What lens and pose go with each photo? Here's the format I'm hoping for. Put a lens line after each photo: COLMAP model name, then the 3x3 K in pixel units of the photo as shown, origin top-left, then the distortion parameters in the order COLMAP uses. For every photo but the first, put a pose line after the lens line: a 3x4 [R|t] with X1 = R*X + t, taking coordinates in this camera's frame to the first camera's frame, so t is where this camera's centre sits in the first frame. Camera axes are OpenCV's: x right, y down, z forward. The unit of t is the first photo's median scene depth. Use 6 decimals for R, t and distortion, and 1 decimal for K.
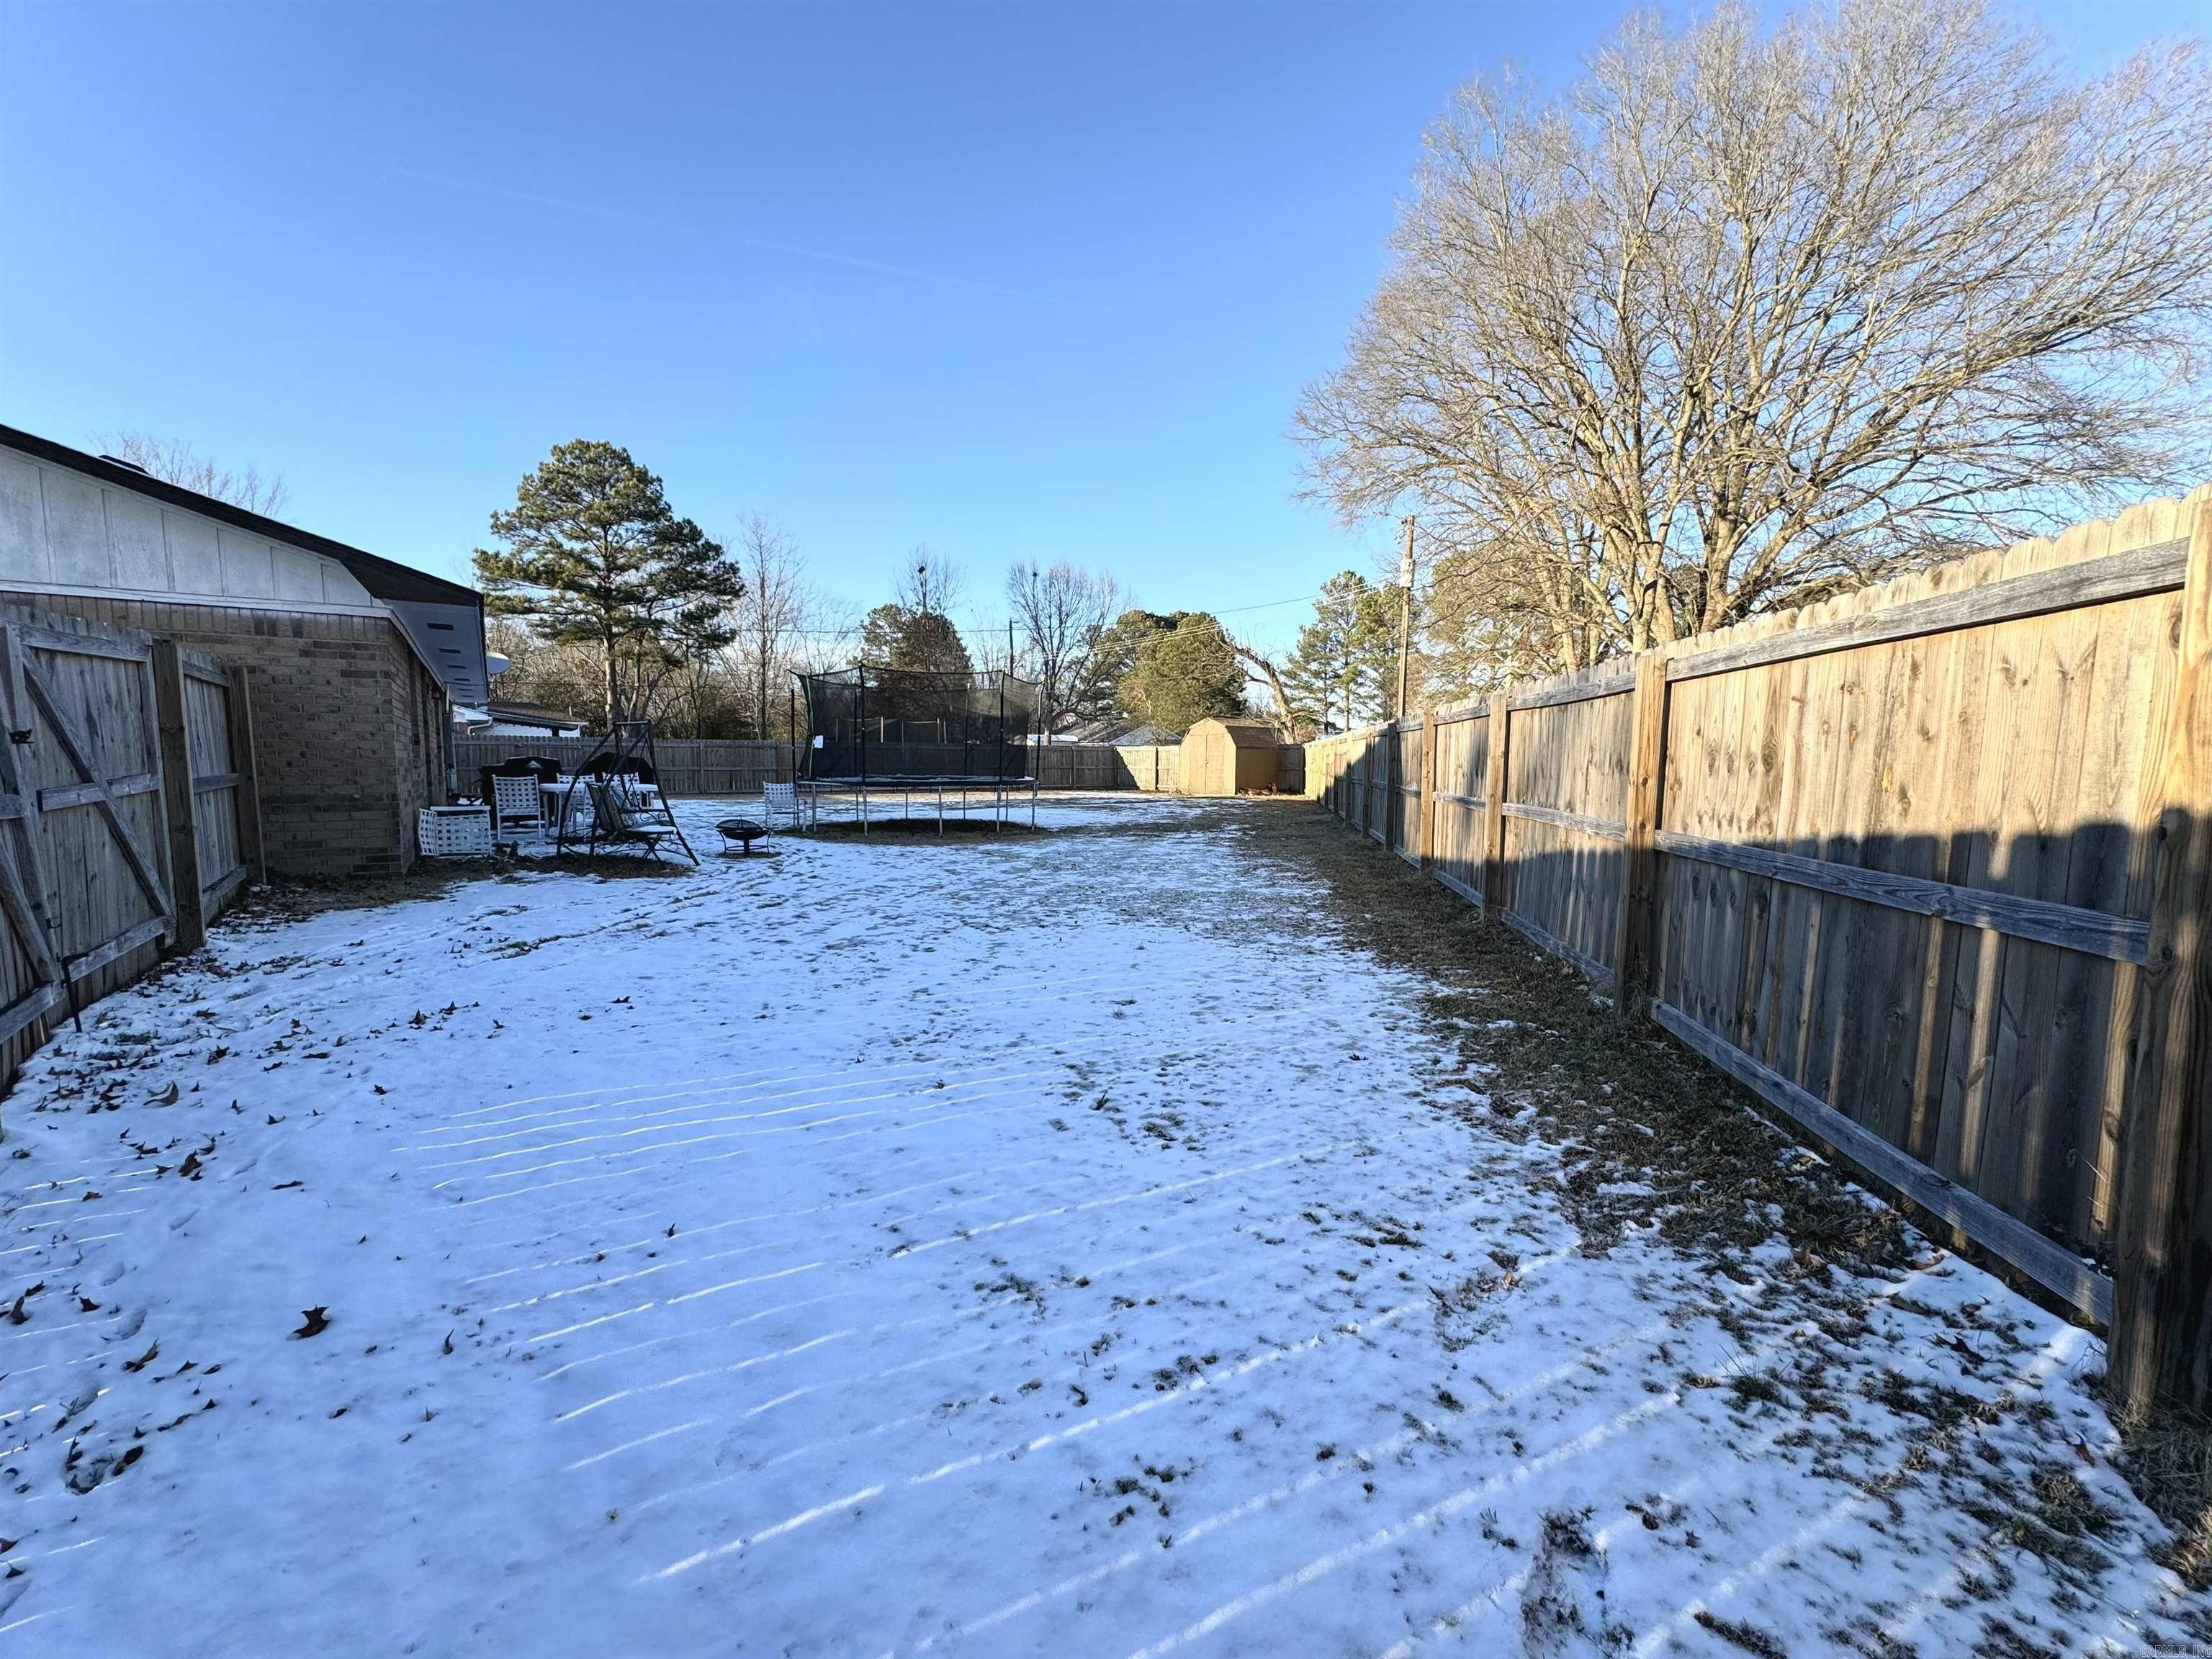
lens RADIAL K [[881.3, 0, 1109.4], [0, 881.3, 837.5], [0, 0, 1]] dist [-0.000493, 0.000671]
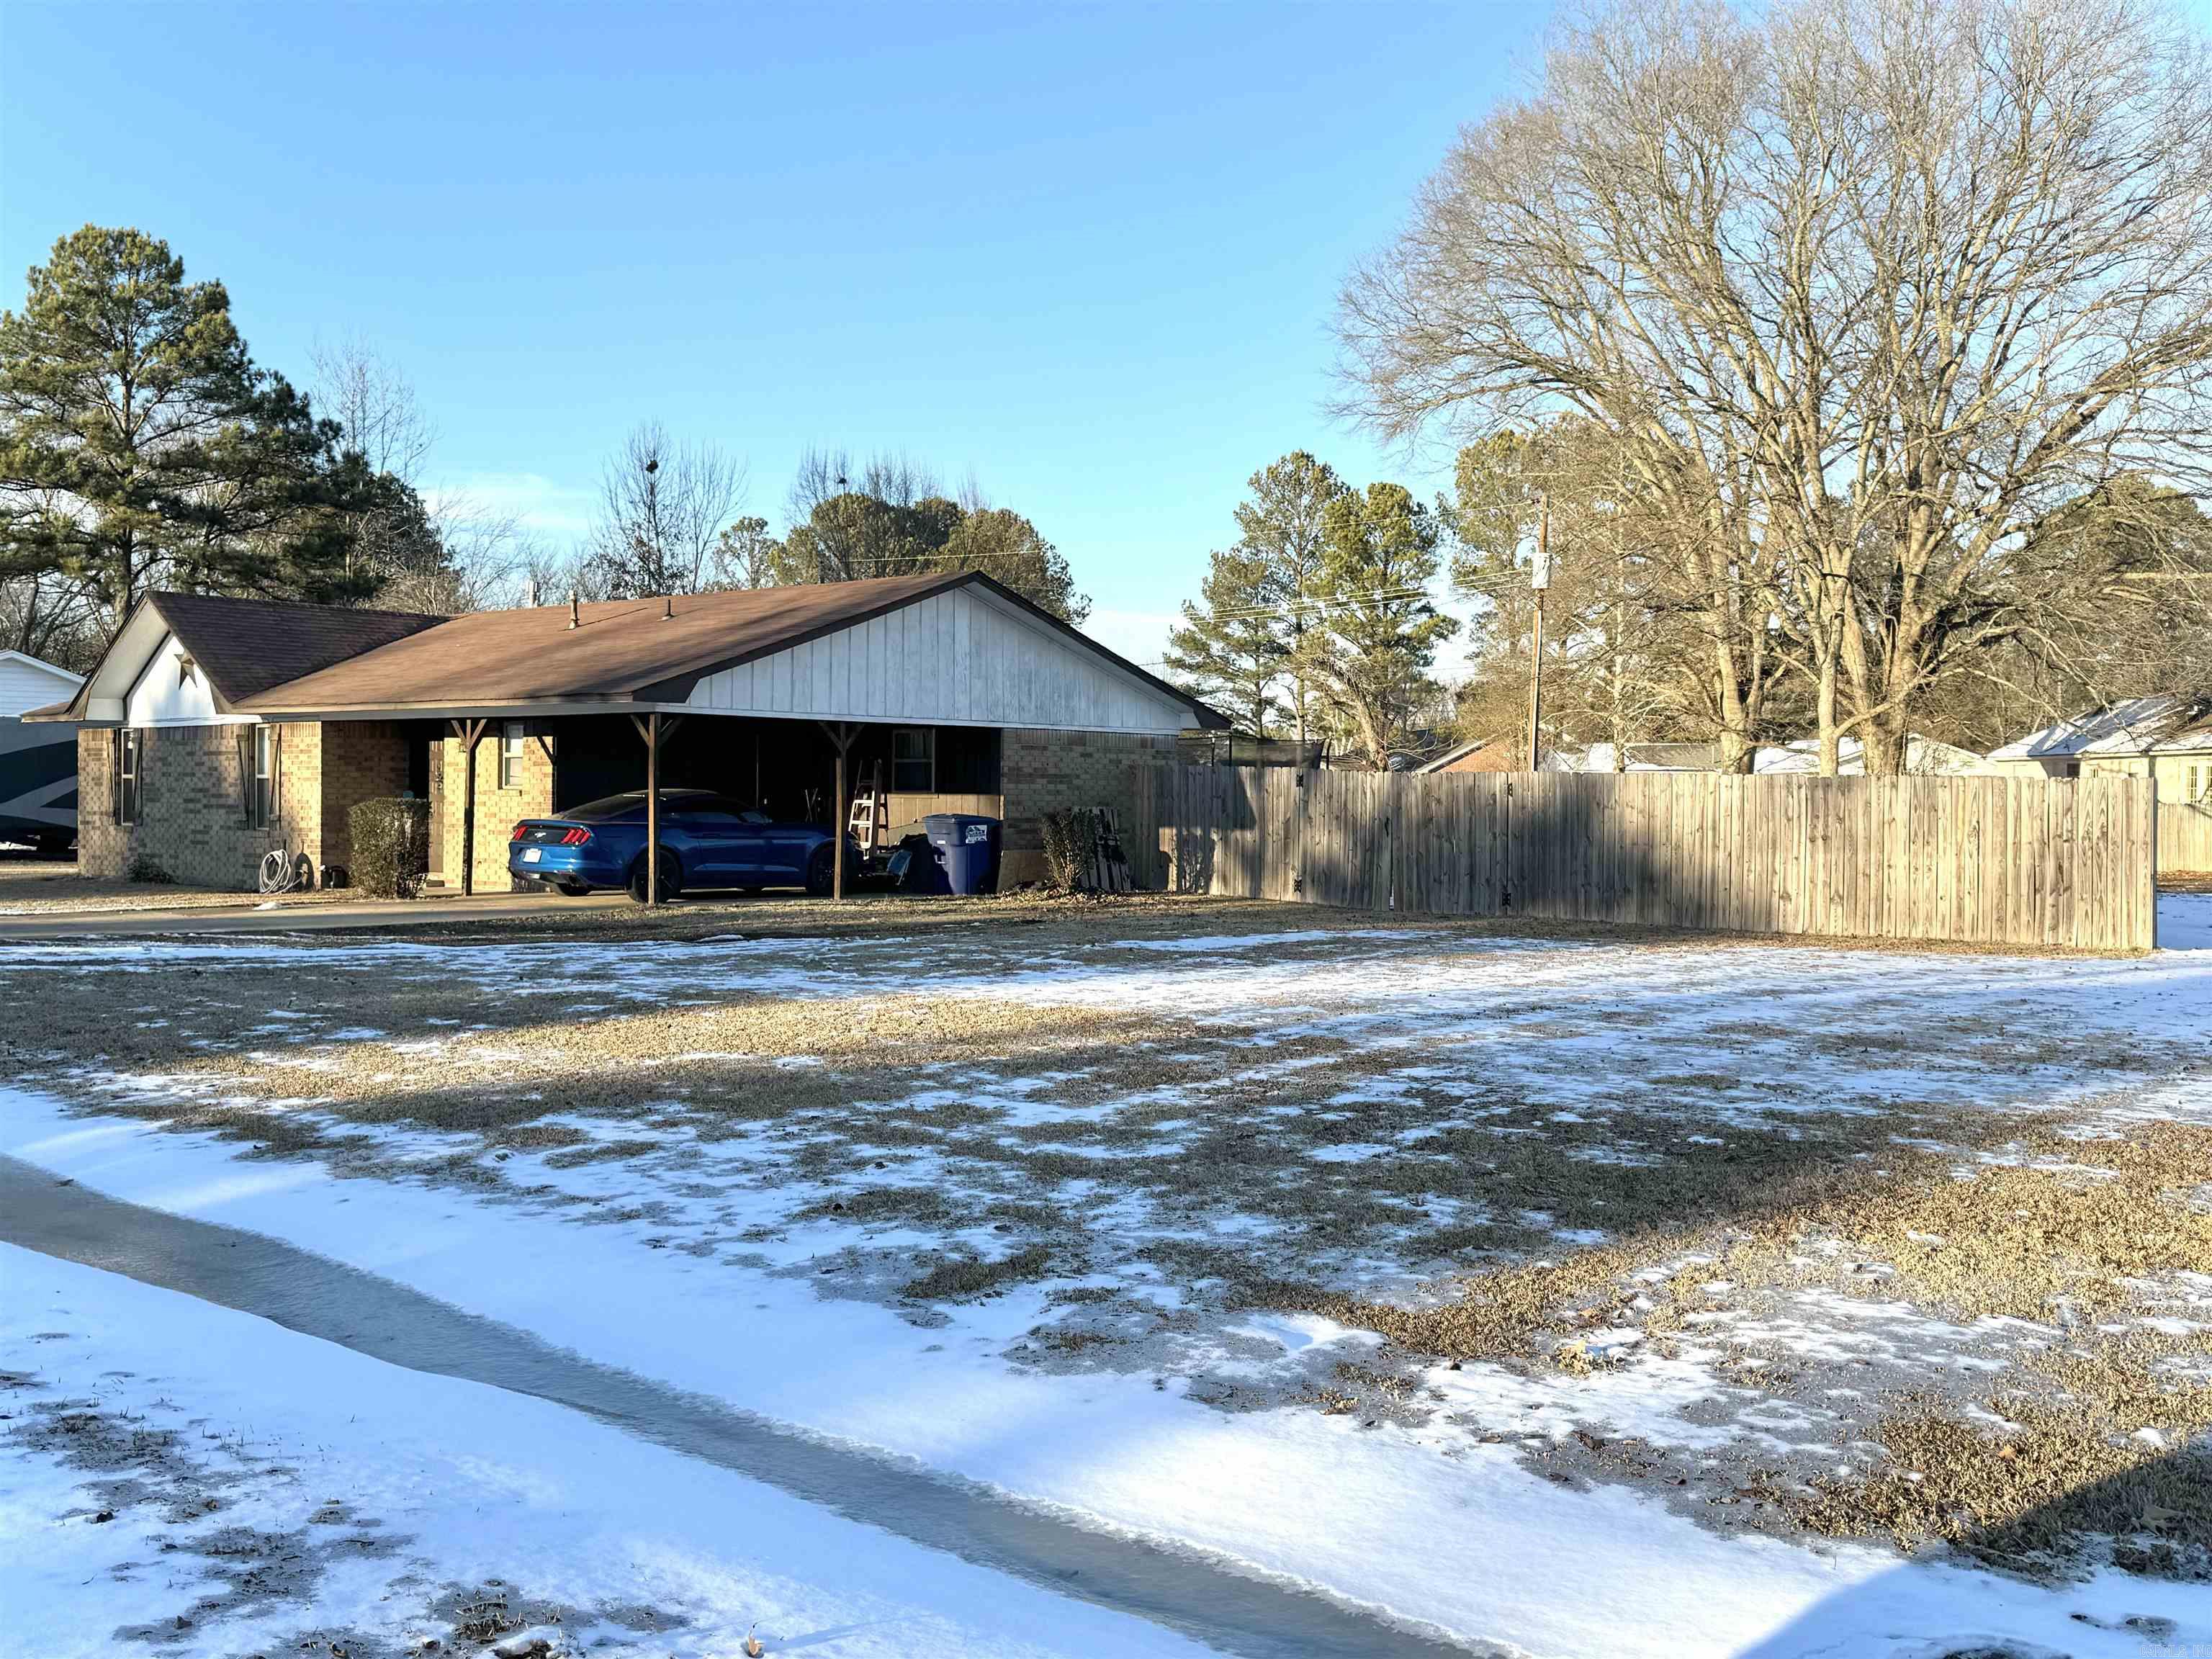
lens RADIAL K [[2183.4, 0, 1103.8], [0, 2183.4, 829.1], [0, 0, 1]] dist [0.017975, 0.000000]
pose [[0.972746, 0.004065, 0.231838, -0.145020], [0.013782, 0.997065, -0.075309, 0.018356], [-0.231464, 0.076452, 0.969835, -0.222541]]
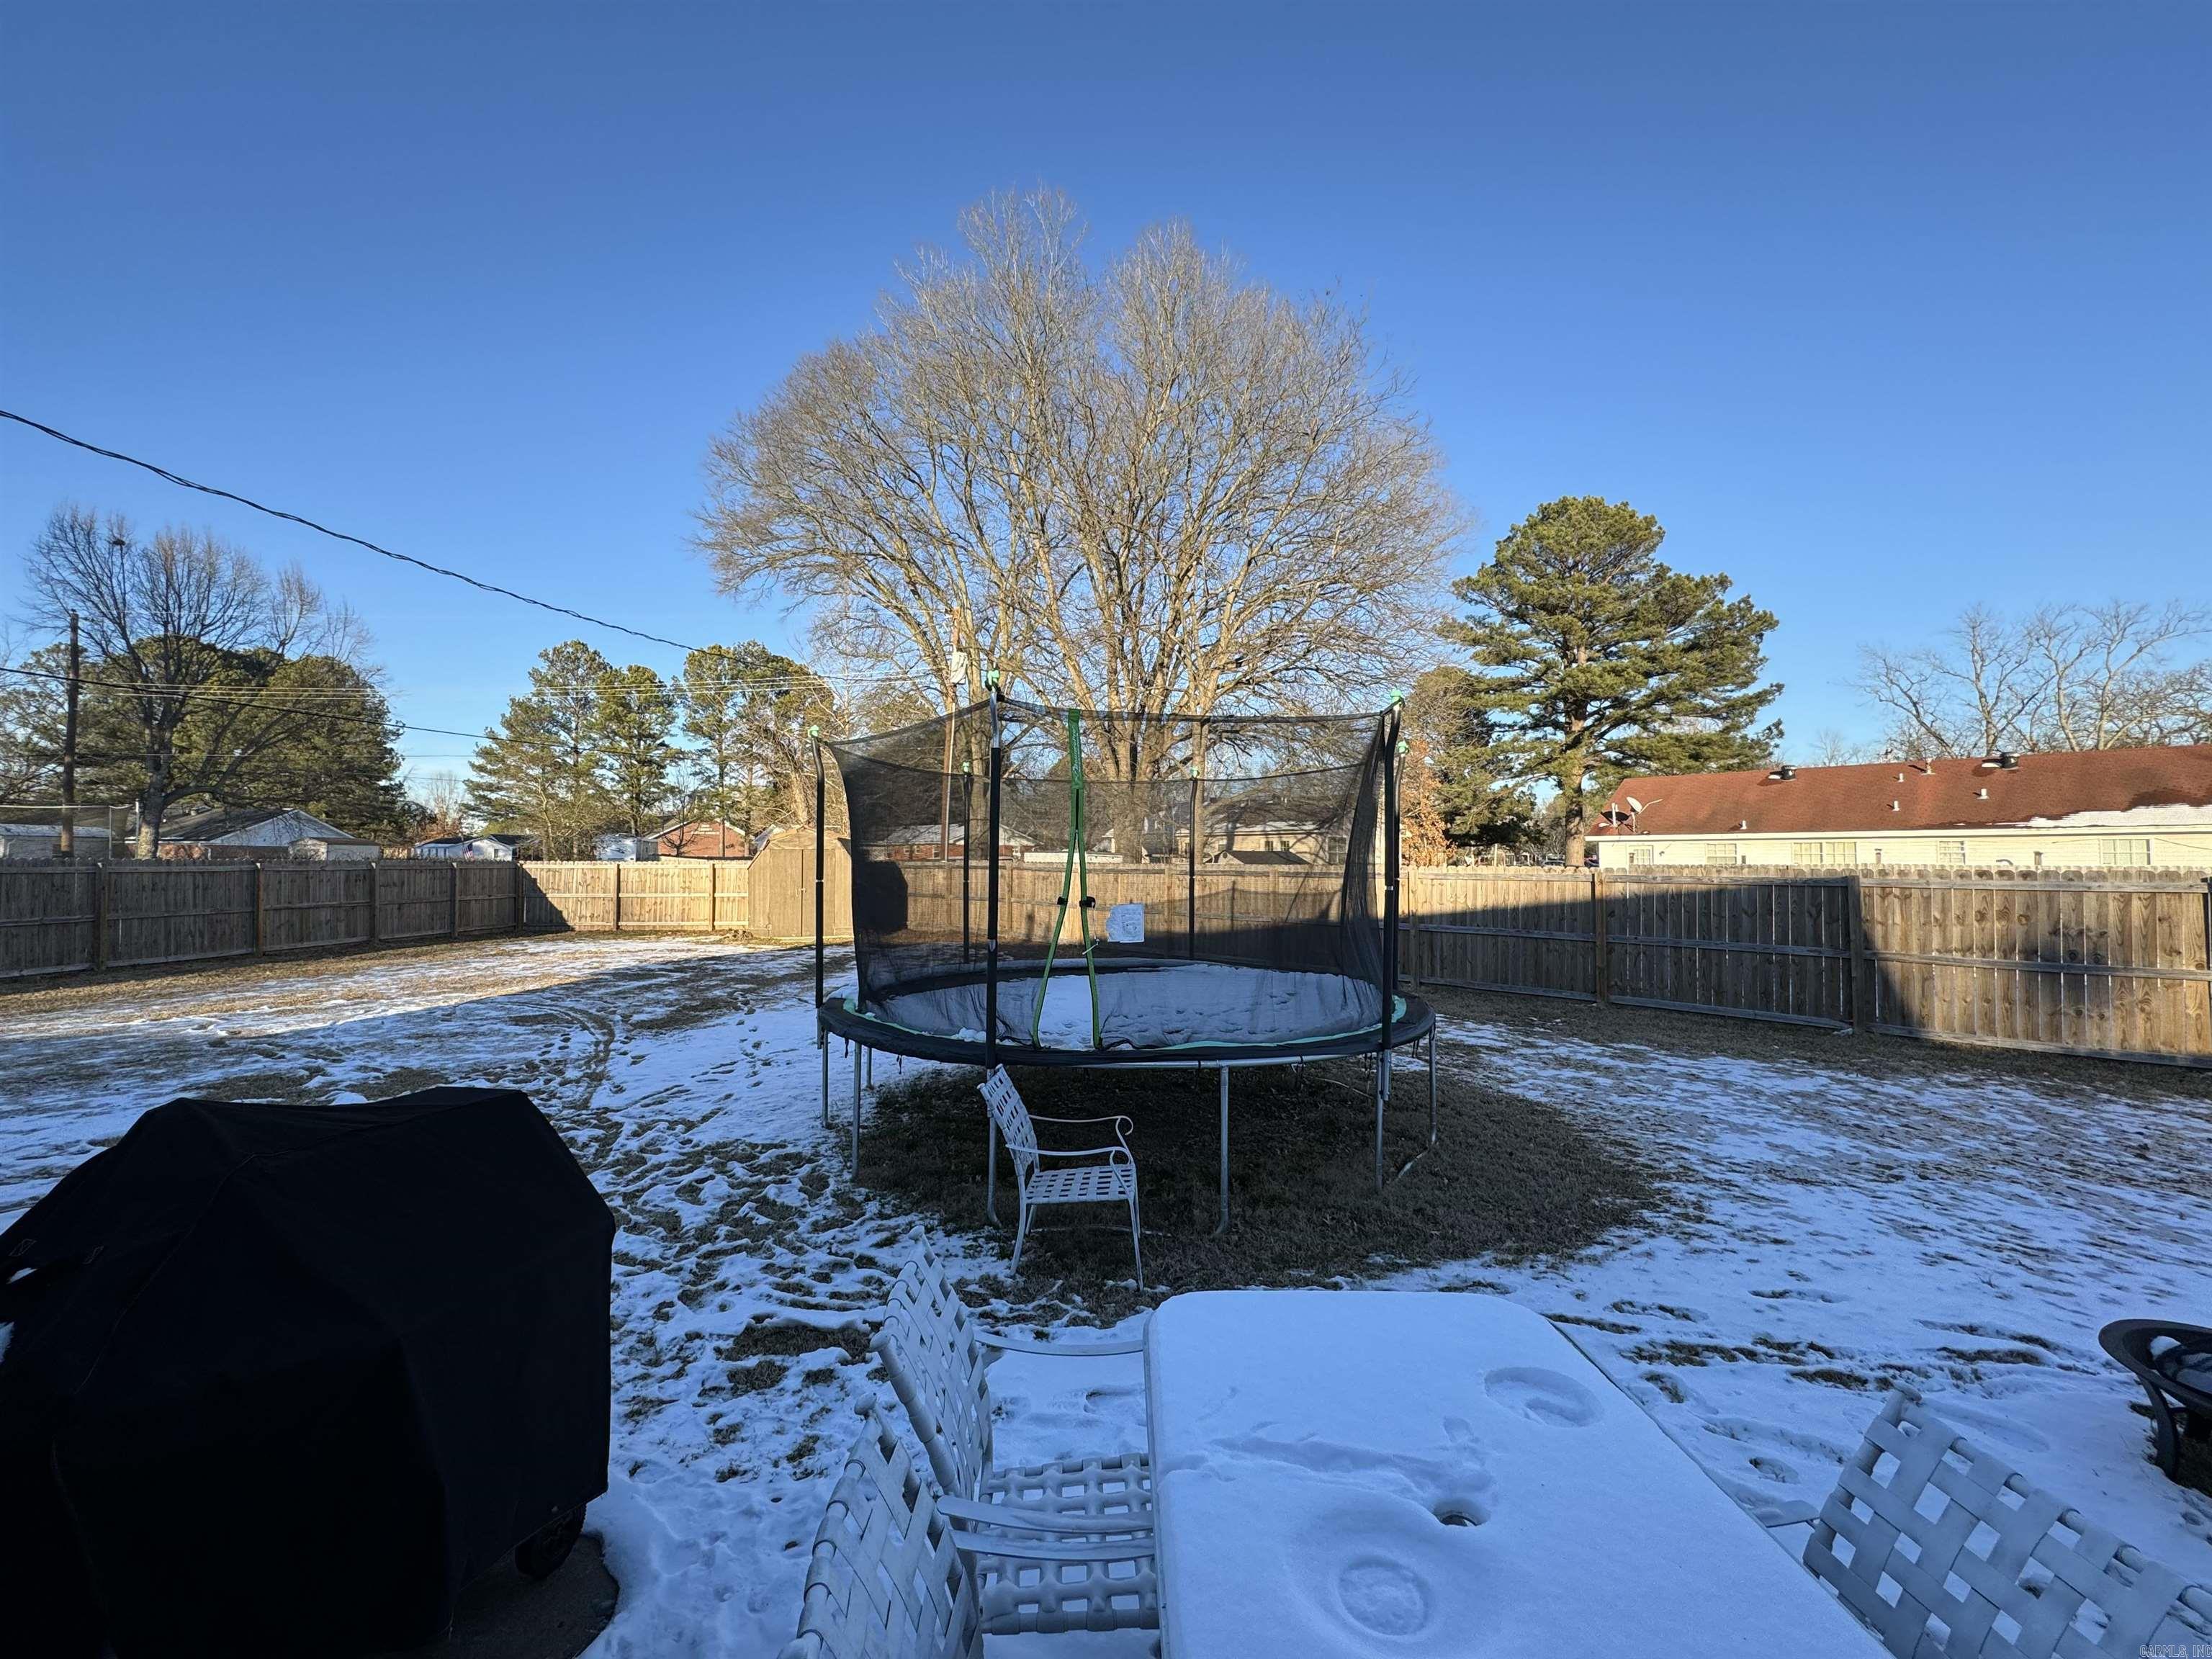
lens RADIAL K [[881.3, 0, 1107.8], [0, 881.3, 832.2], [0, 0, 1]] dist [-0.000493, 0.000671]
pose [[0.607189, 0.024626, 0.794176, -0.084585], [0.069541, 0.994037, -0.083991, -0.016176], [-0.791509, 0.106226, 0.601856, 0.113944]]
